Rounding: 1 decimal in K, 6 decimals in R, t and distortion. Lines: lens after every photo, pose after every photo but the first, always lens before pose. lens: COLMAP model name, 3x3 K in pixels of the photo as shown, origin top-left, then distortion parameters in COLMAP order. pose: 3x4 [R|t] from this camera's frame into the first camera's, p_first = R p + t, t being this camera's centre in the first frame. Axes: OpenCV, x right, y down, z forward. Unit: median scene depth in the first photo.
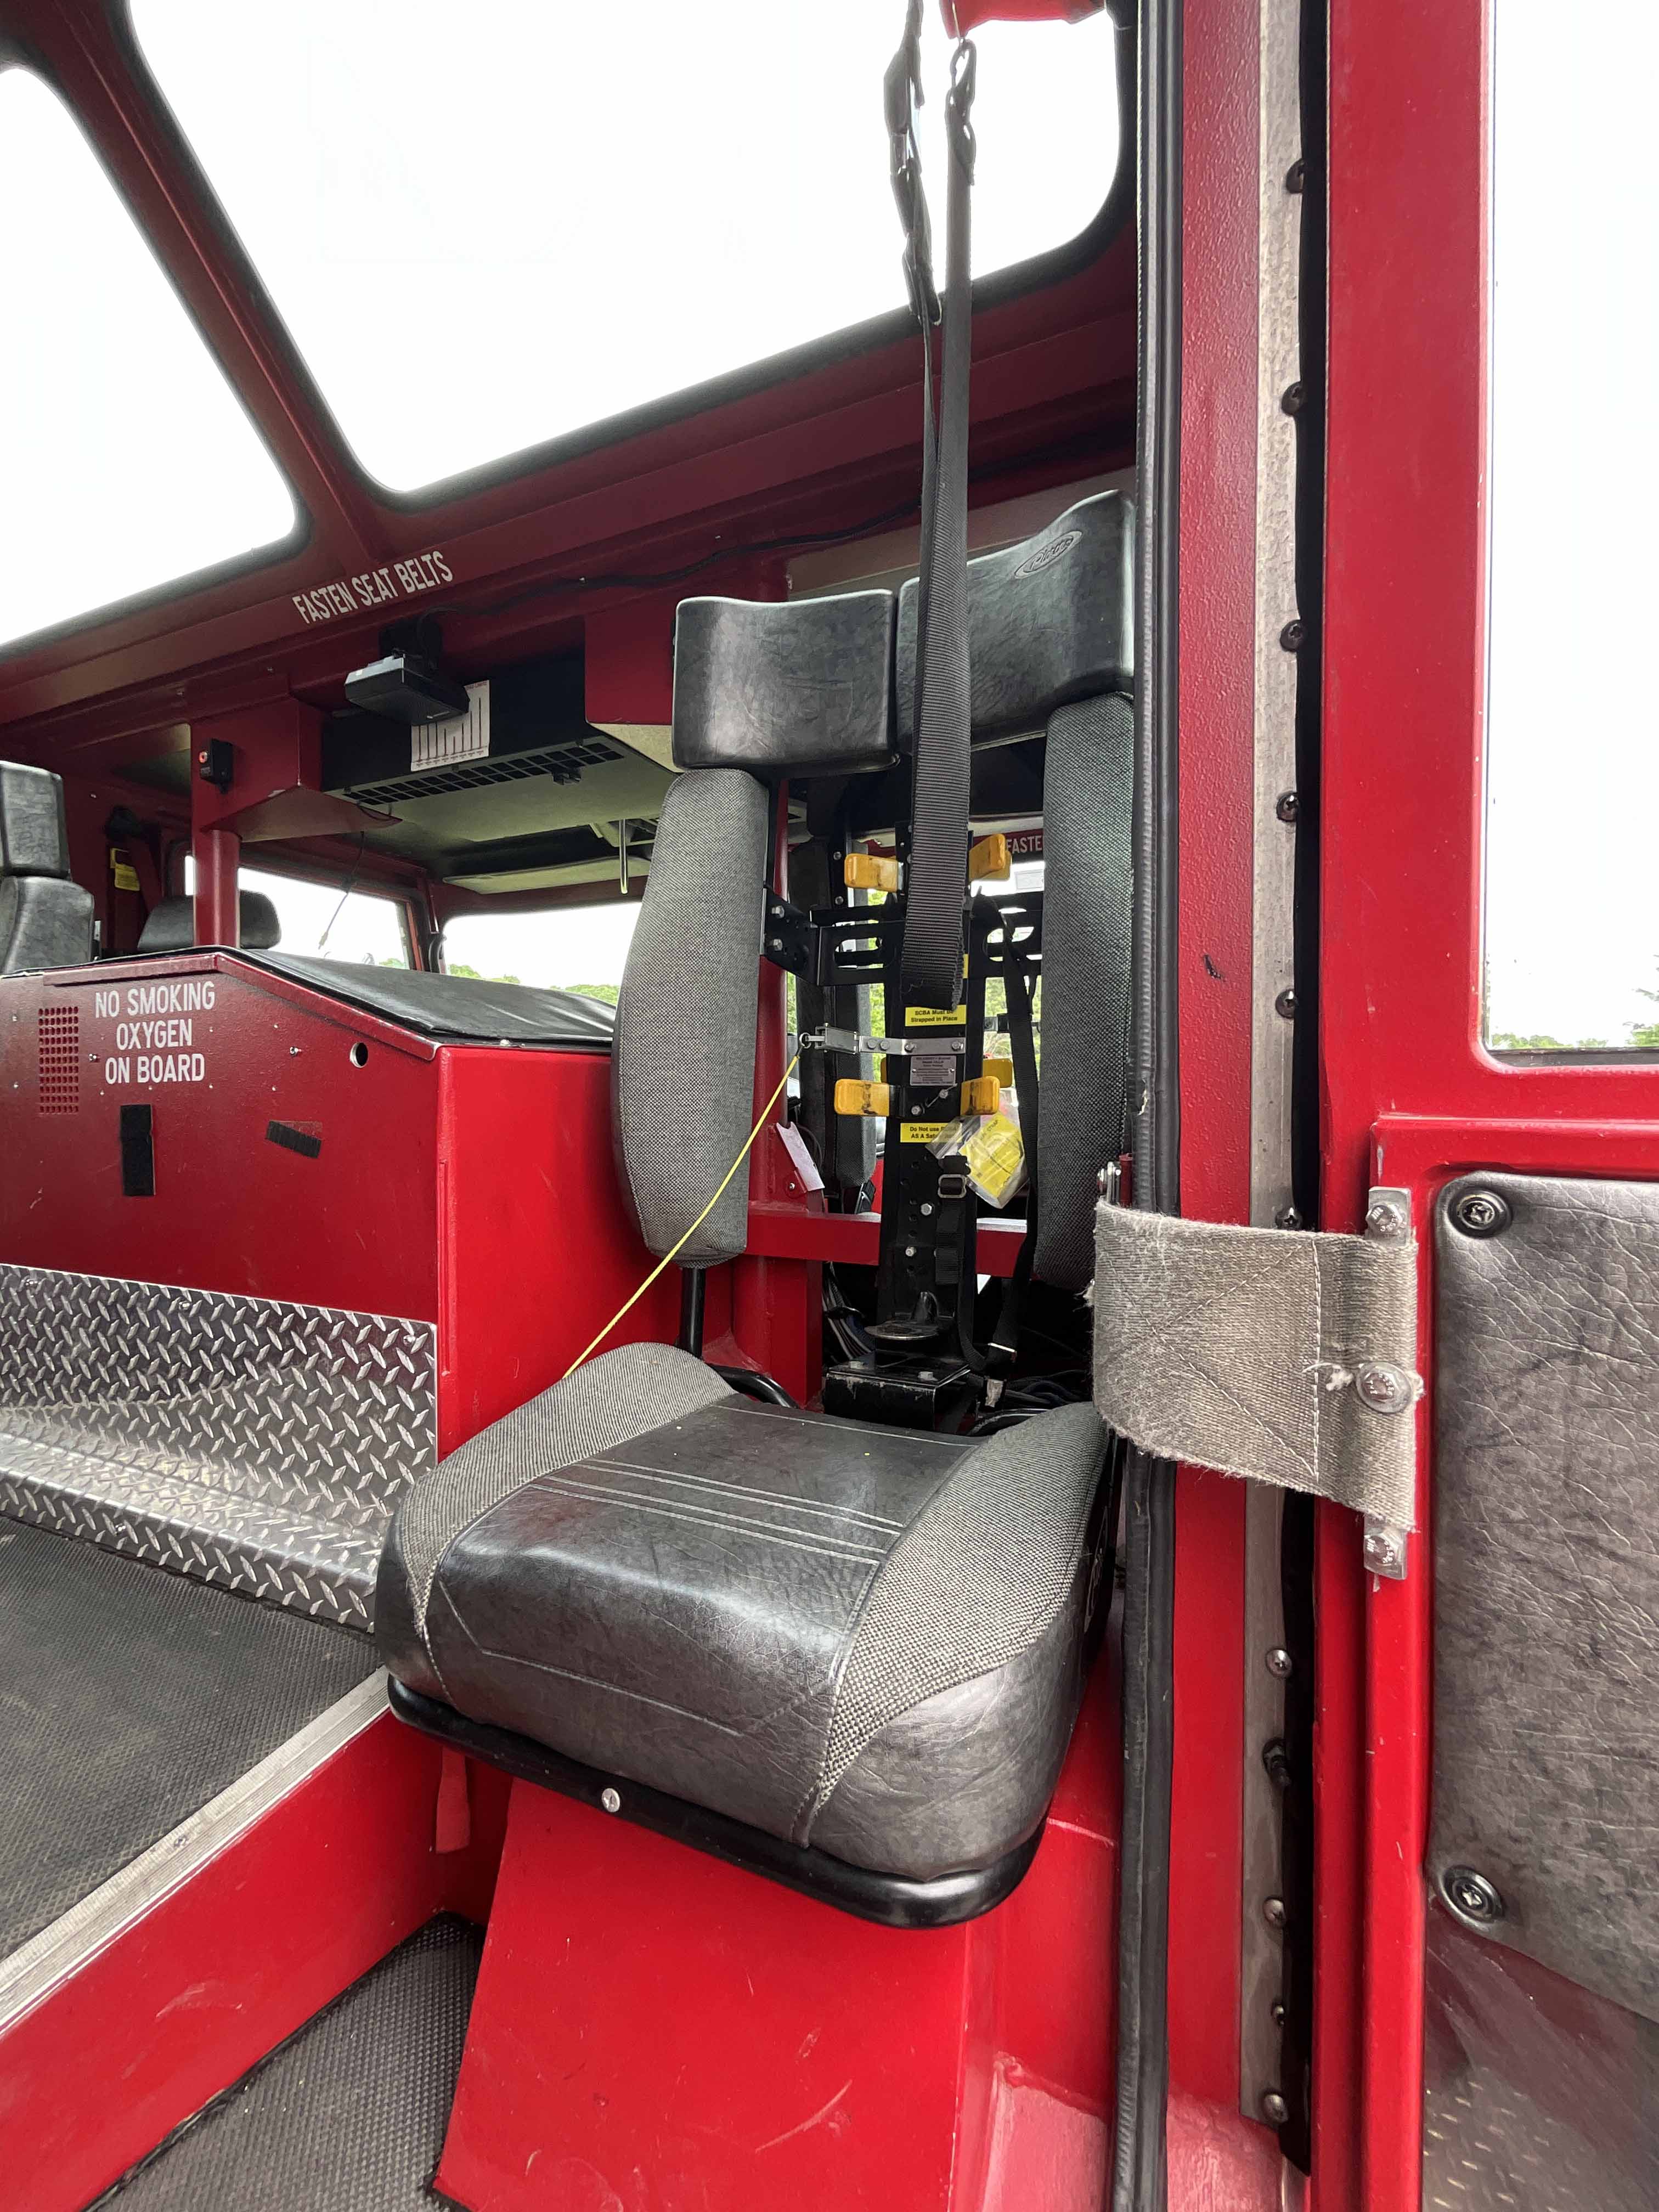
lens RADIAL K [[893.4, 0, 826.2], [0, 893.4, 1101.9], [0, 0, 1]] dist [0.001904, -0.001896]
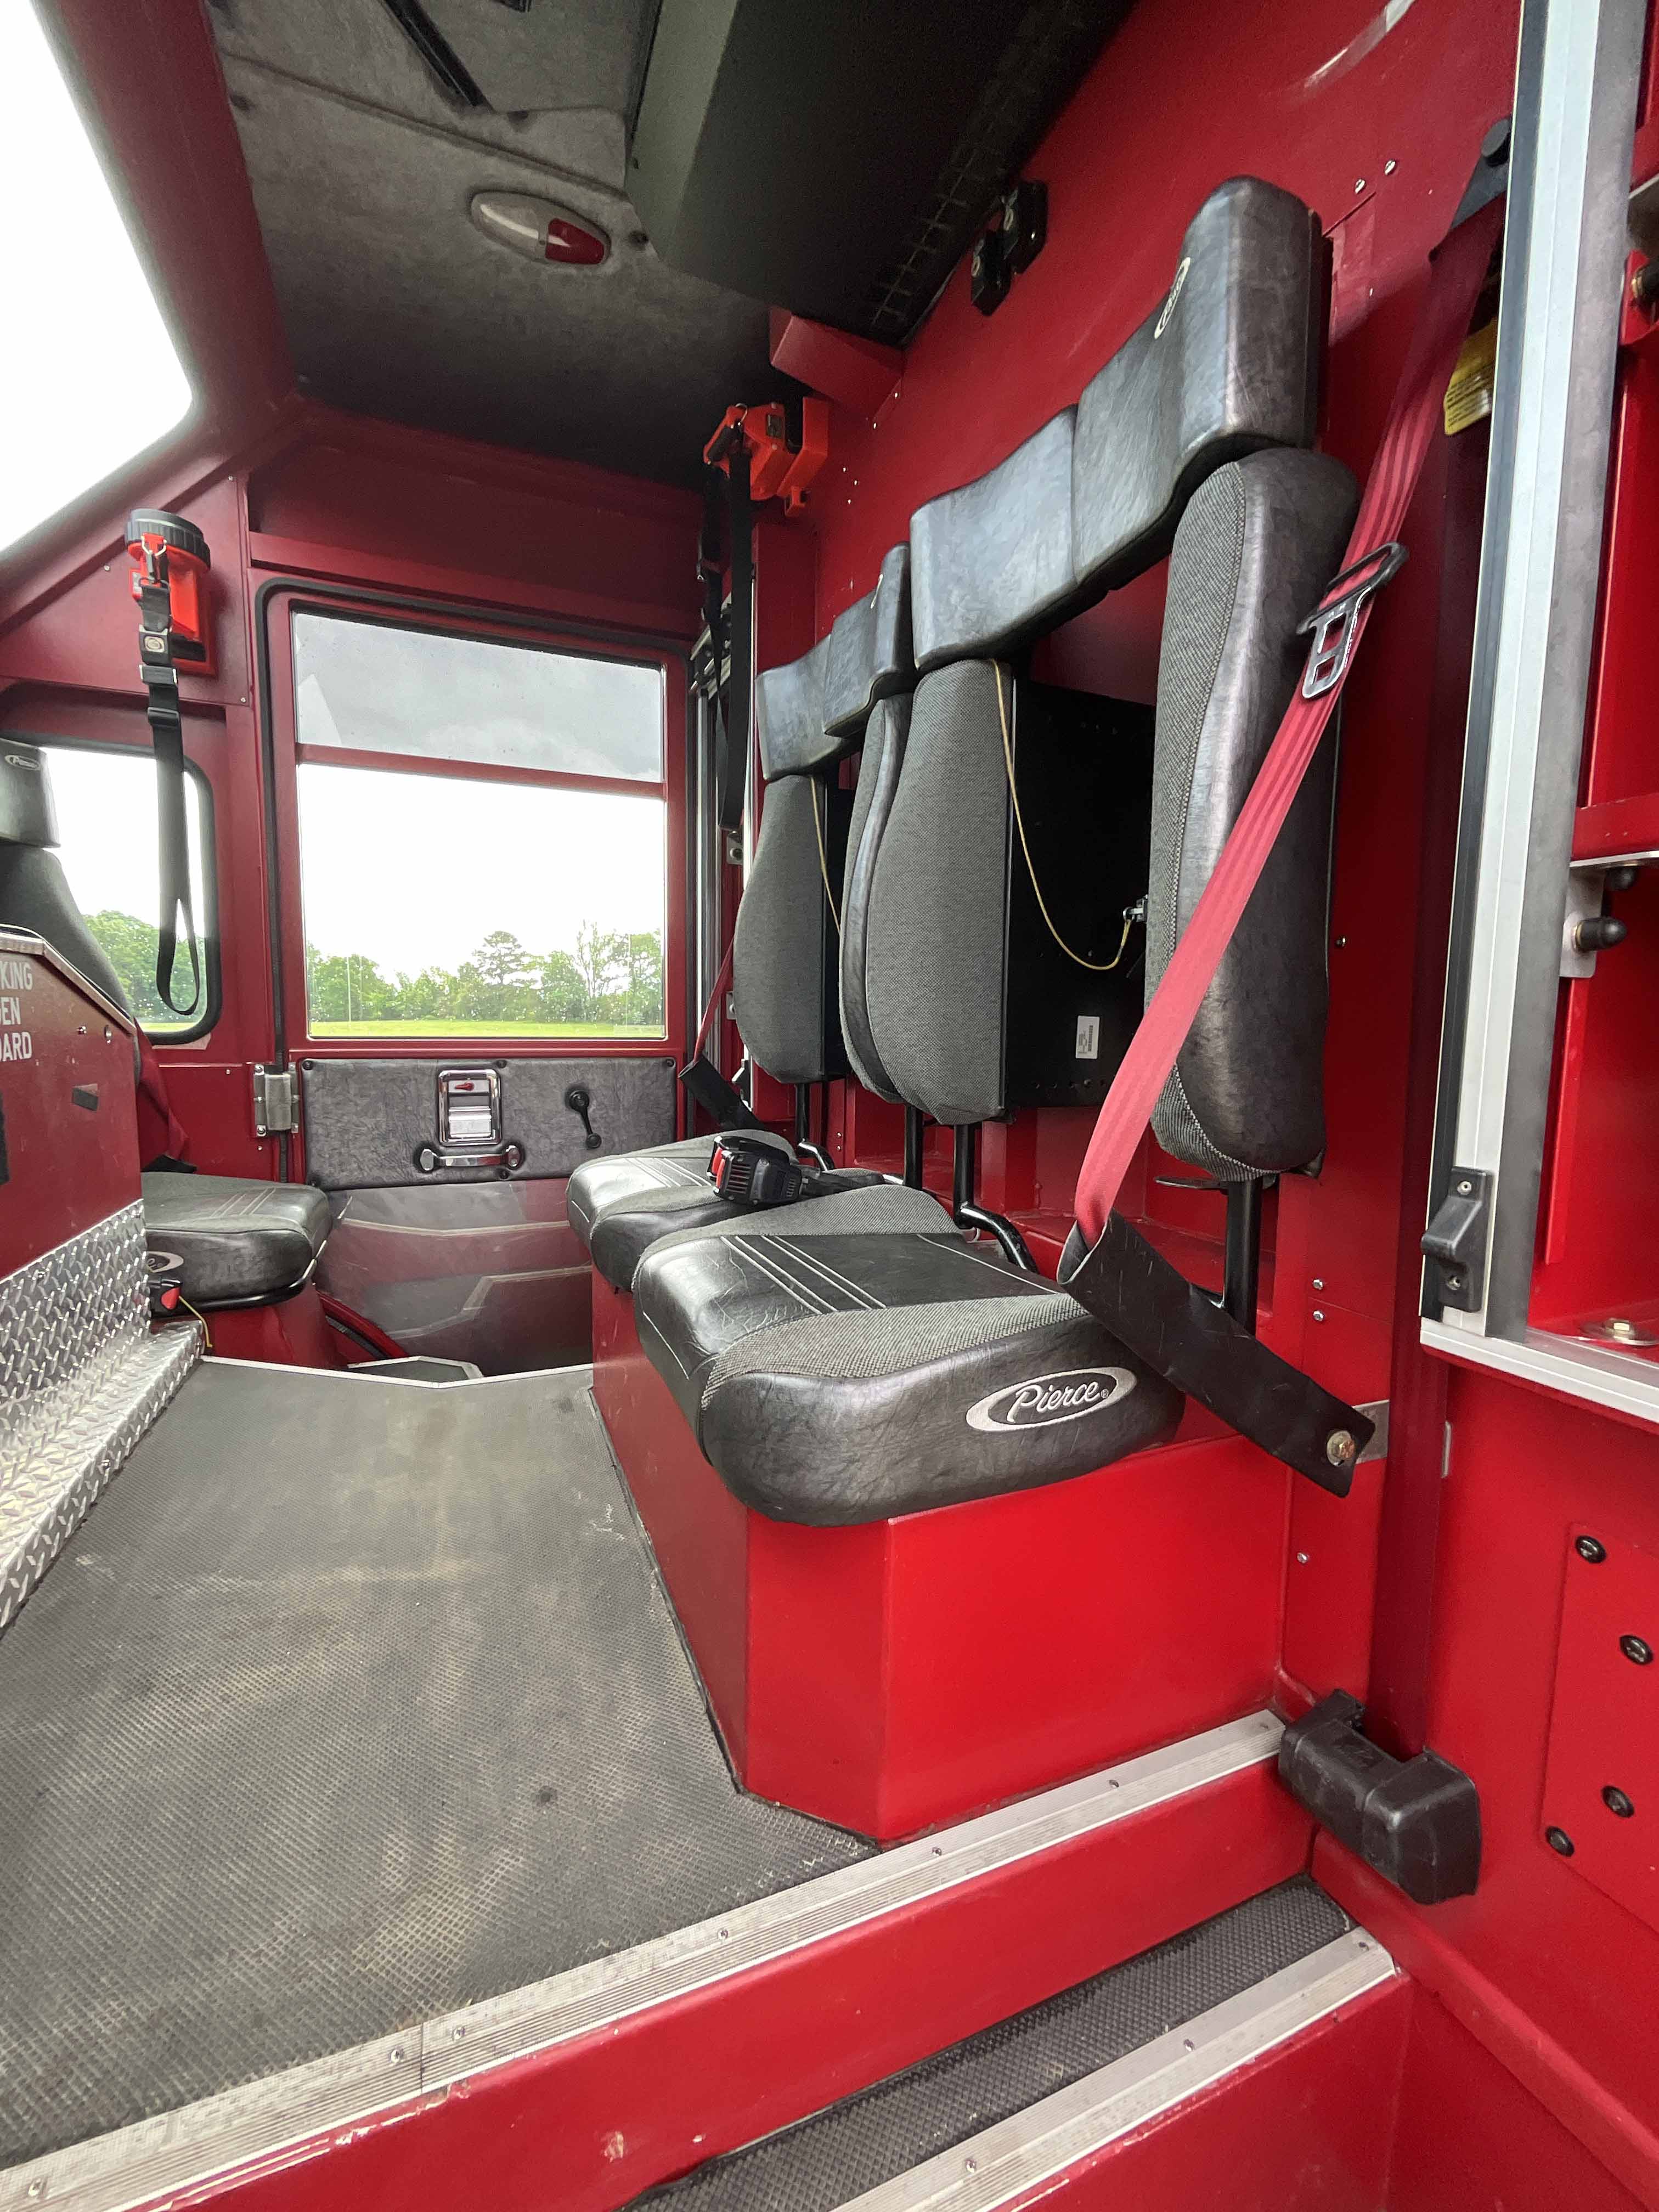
lens RADIAL K [[893.4, 0, 821.1], [0, 893.4, 1101.7], [0, 0, 1]] dist [0.001904, -0.001896]
pose [[-0.721562, -0.071957, 0.688600, -2.068732], [-0.004465, 0.995047, 0.099302, -0.079465], [-0.692335, 0.068578, -0.718310, 1.094744]]
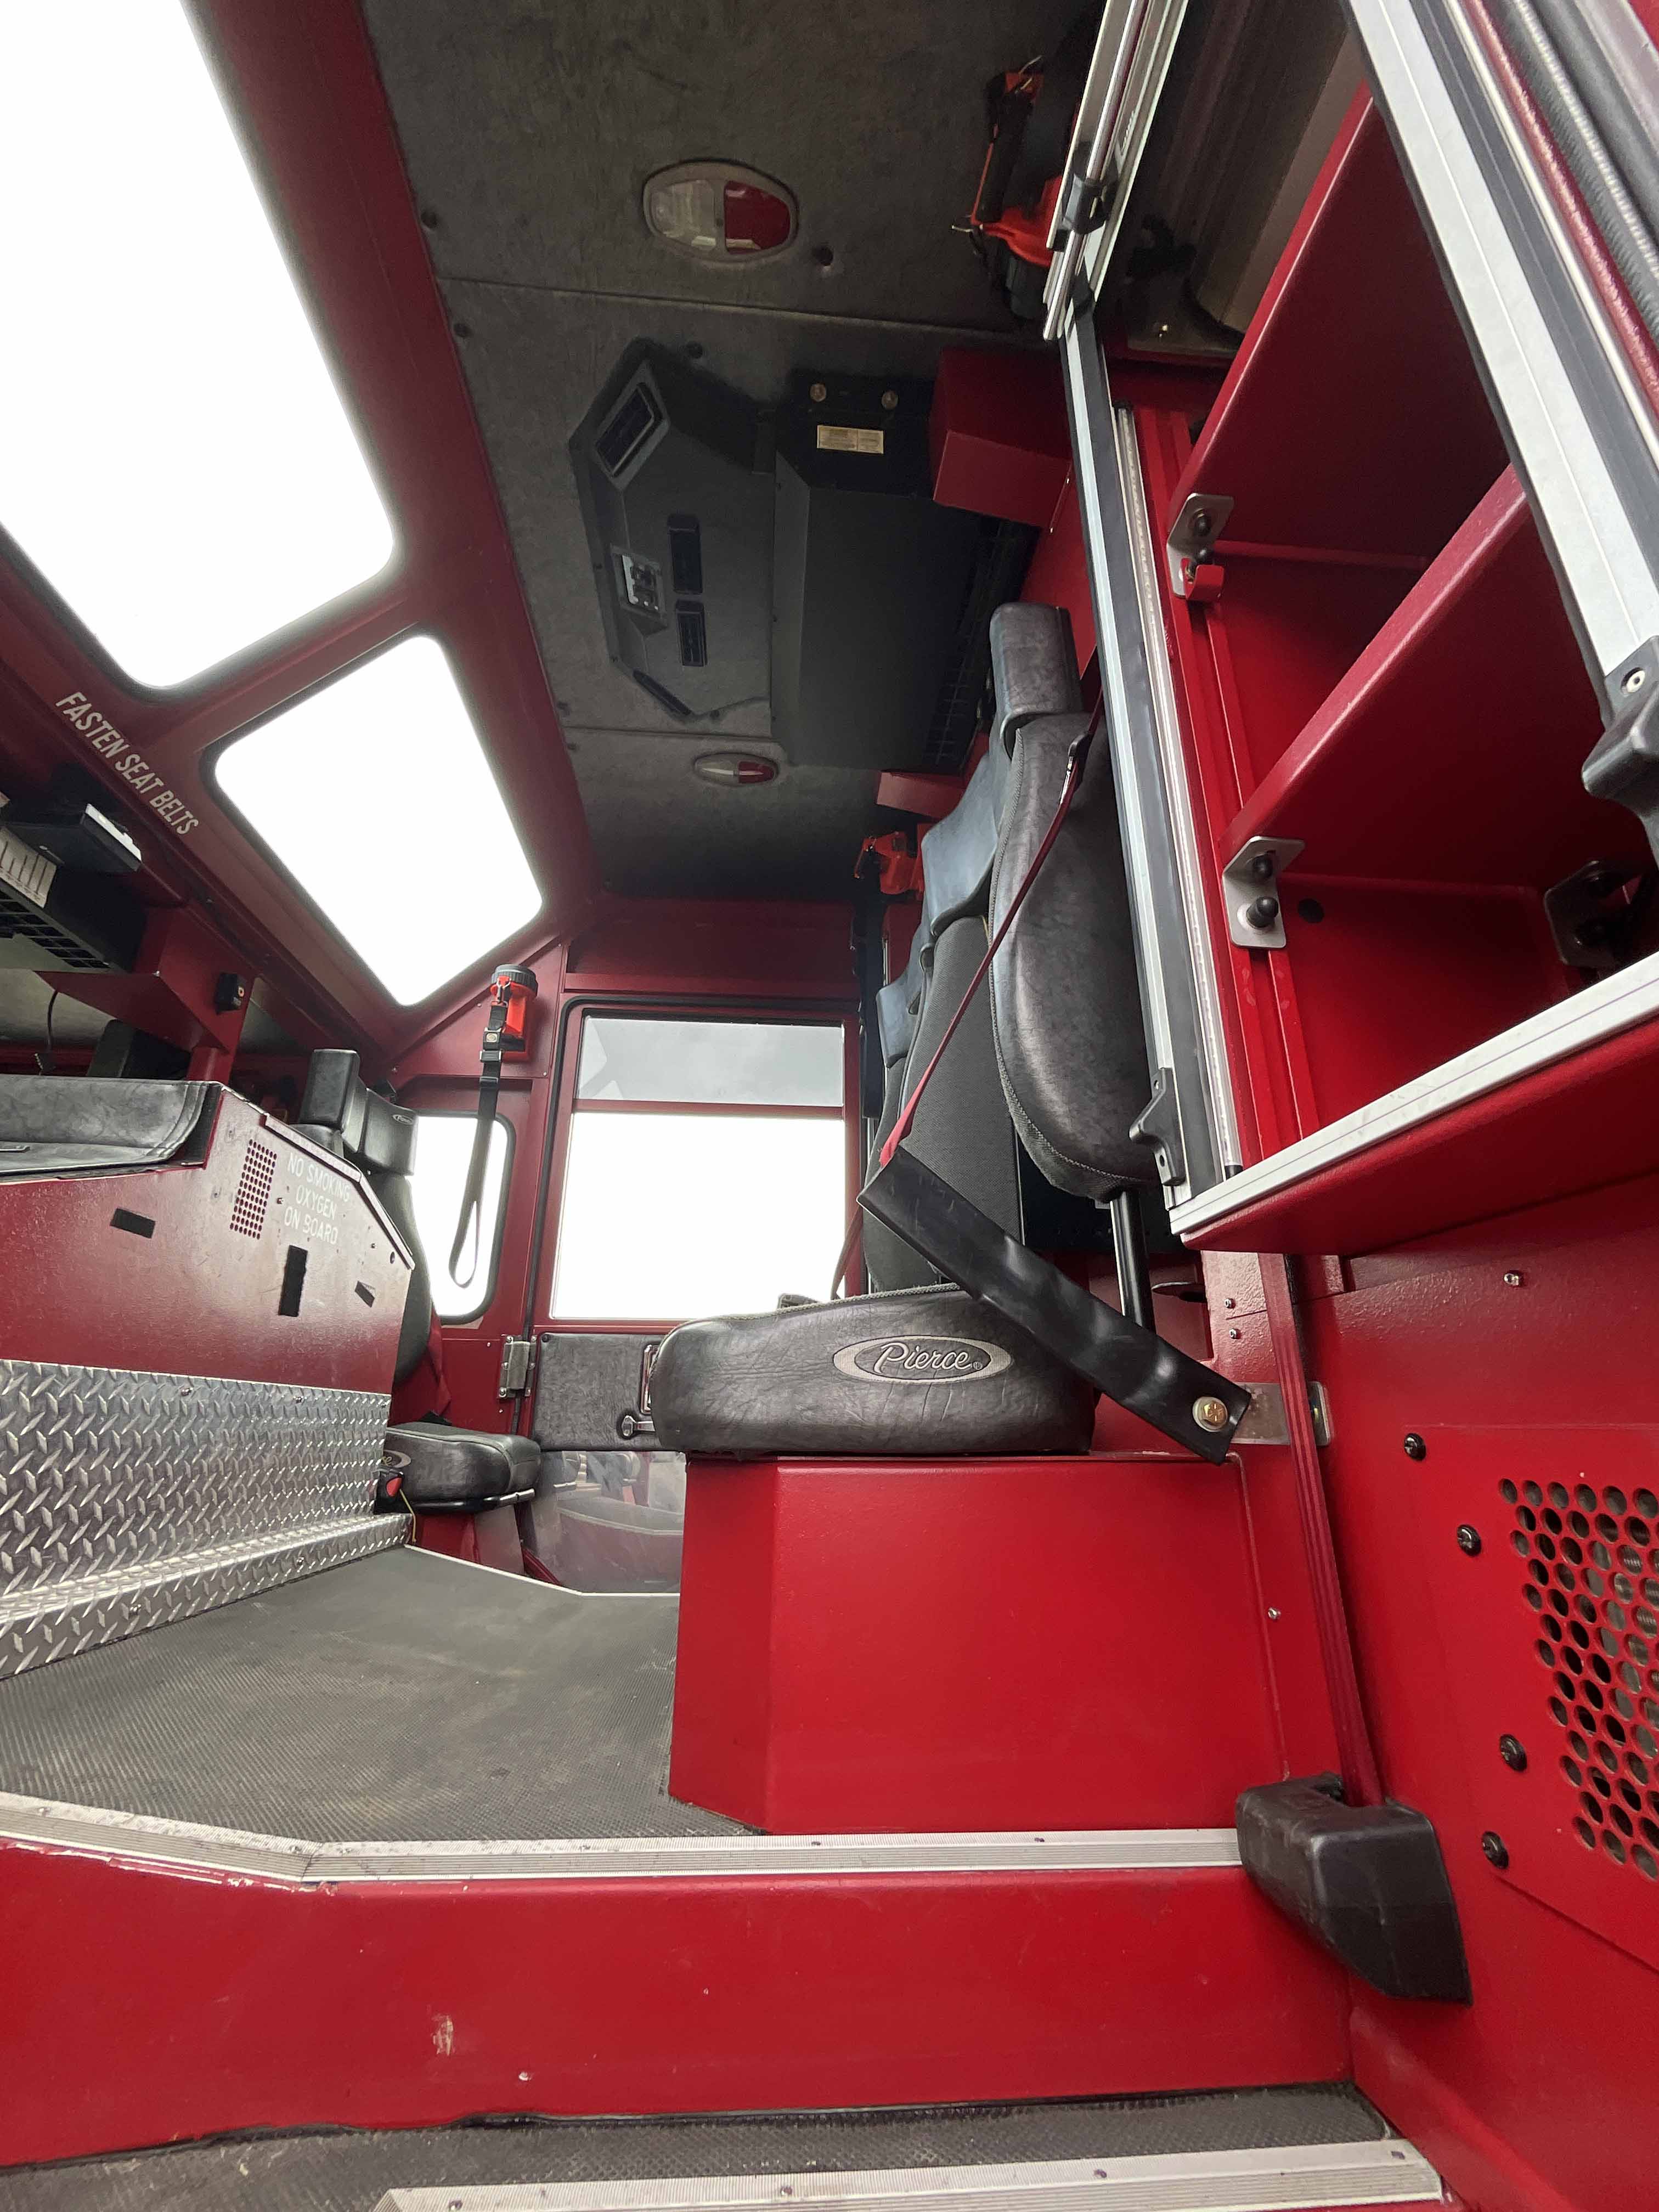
lens RADIAL K [[893.4, 0, 821.5], [0, 893.4, 1106.3], [0, 0, 1]] dist [0.001904, -0.001896]
pose [[-0.467498, 0.297516, 0.832424, -2.447057], [0.002655, 0.942131, -0.335235, 0.290983], [-0.883990, -0.154512, -0.441234, 0.945122]]
